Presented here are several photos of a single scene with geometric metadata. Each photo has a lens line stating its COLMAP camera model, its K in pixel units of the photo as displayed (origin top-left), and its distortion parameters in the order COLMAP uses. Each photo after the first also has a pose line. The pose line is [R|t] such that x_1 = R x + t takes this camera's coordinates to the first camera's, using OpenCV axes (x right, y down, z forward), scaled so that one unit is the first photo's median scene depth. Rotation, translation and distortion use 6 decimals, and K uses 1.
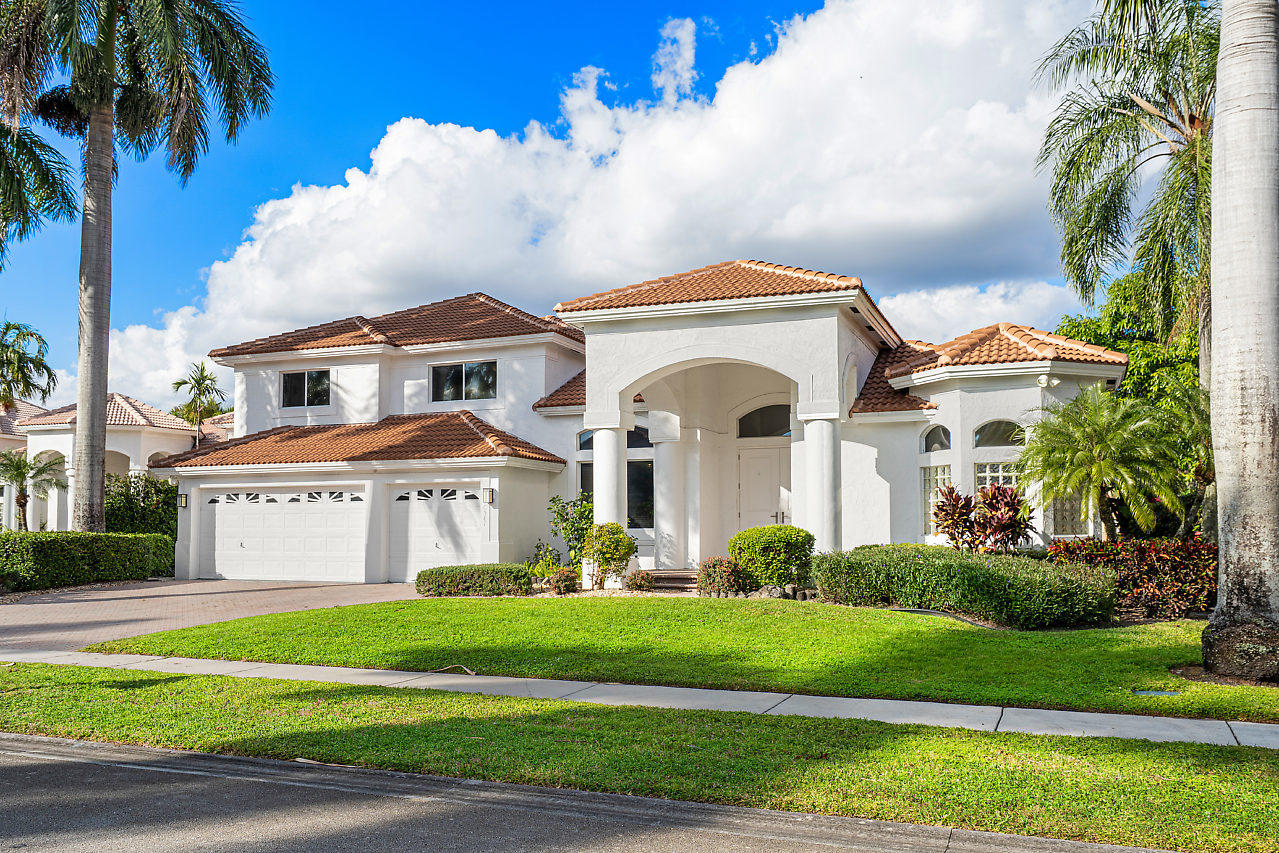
lens RADIAL K [[1069.1, 0, 640.4], [0, 1069.1, 427.7], [0, 0, 1]] dist [0.000272, -0.000015]
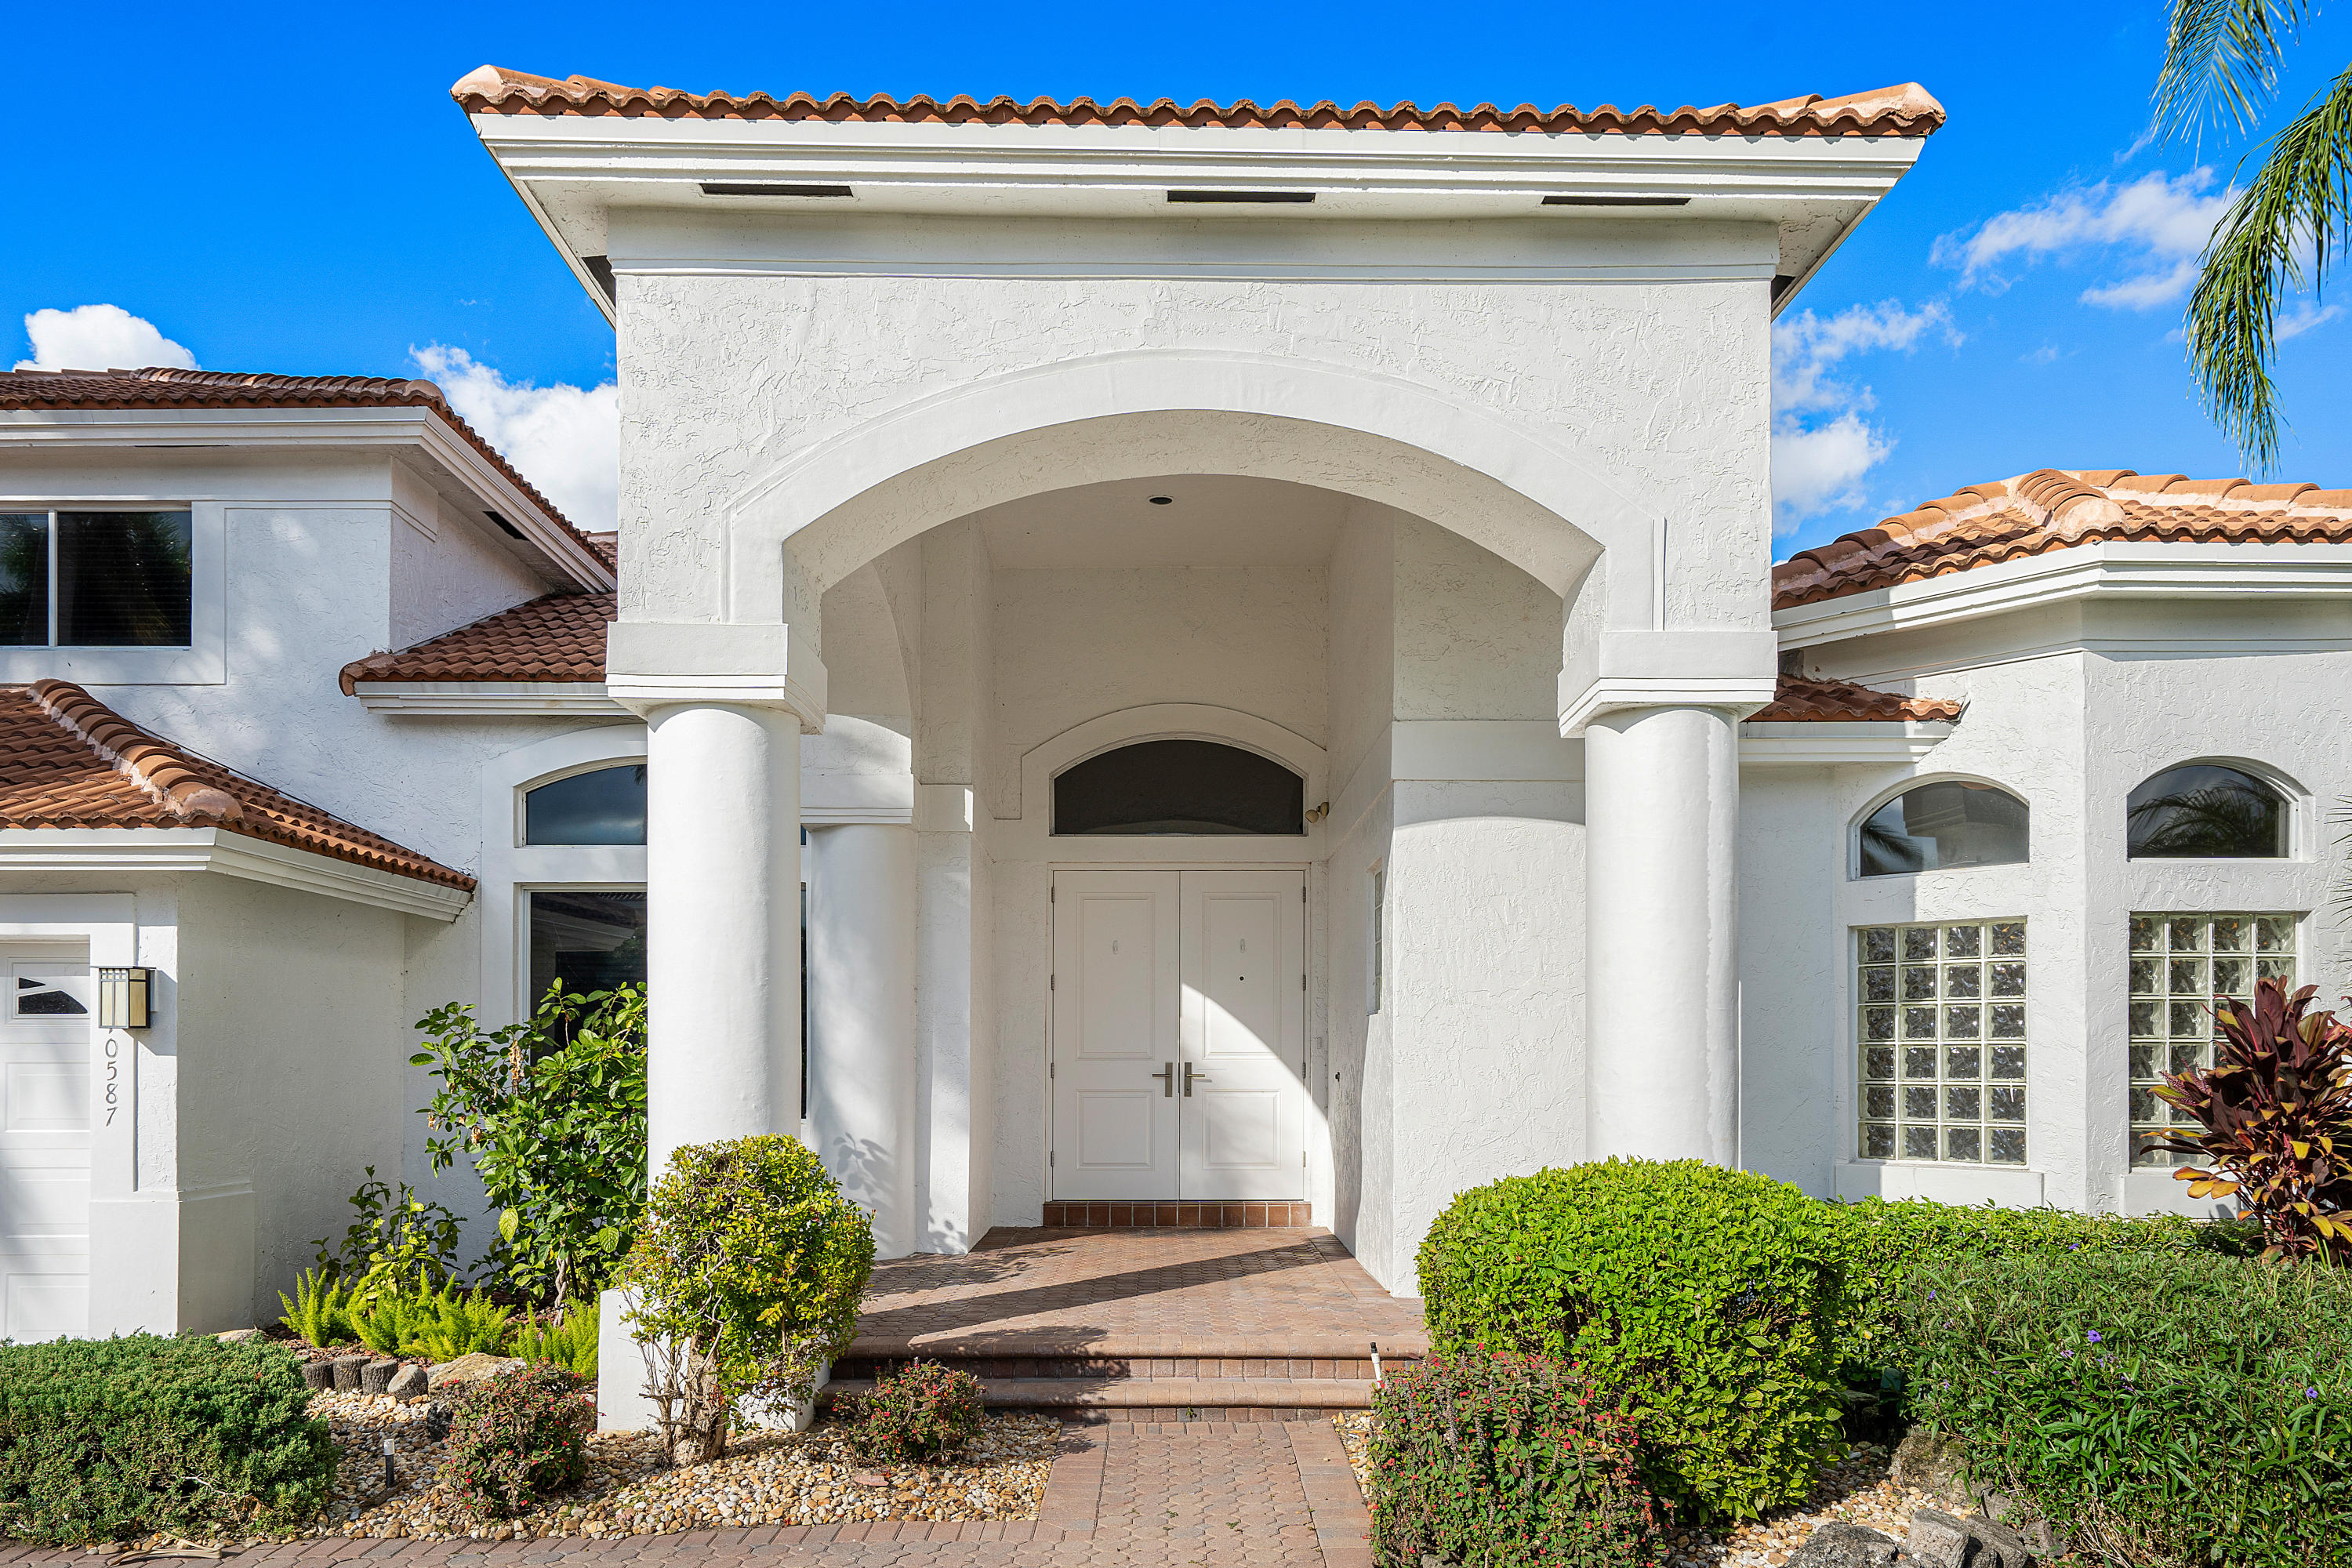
lens RADIAL K [[1497.5, 0, 1160.7], [0, 1497.5, 1031.5], [0, 0, 1]] dist [0.002558, -0.000193]
pose [[0.921444, 0.007991, 0.388428, -0.060686], [-0.039737, 0.996484, 0.073765, 0.037519], [-0.386473, -0.083405, 0.918522, 0.609350]]
